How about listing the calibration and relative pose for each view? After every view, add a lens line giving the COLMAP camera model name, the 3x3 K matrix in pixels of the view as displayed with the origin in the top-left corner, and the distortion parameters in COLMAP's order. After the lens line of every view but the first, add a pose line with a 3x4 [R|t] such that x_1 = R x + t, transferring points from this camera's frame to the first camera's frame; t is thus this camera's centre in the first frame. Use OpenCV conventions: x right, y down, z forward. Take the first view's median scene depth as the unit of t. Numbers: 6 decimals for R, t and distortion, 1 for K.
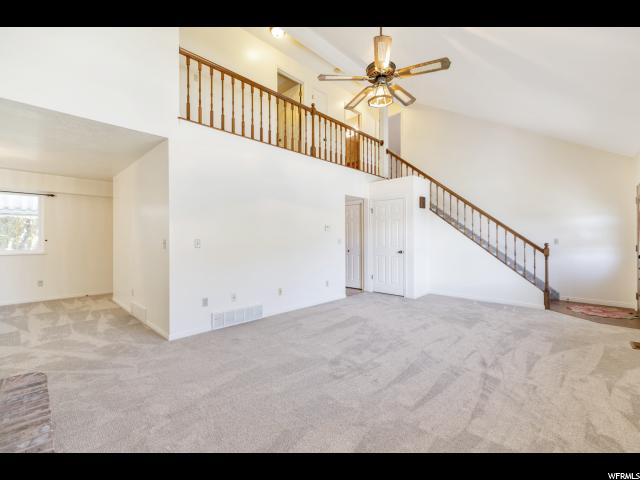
lens RADIAL K [[279.7, 0, 316.6], [0, 279.7, 242.4], [0, 0, 1]] dist [0.010179, 0.000334]
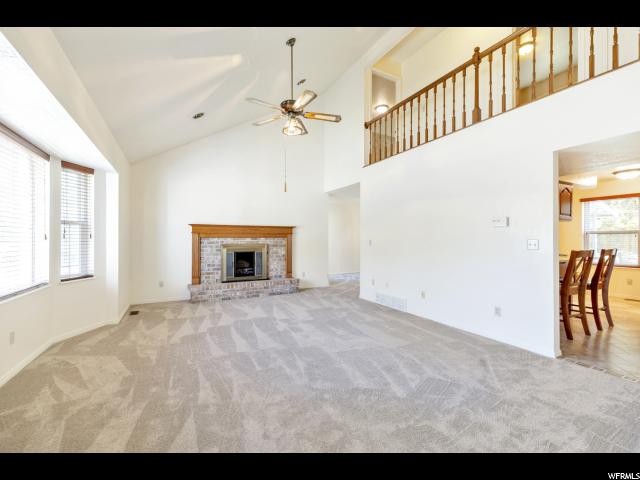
lens RADIAL K [[279.7, 0, 317.3], [0, 279.7, 238.0], [0, 0, 1]] dist [0.010179, 0.000334]
pose [[-0.307020, 0.008144, -0.951668, 0.856854], [0.007459, 0.999953, 0.006150, -0.024923], [0.951674, -0.005210, -0.307067, 0.904306]]
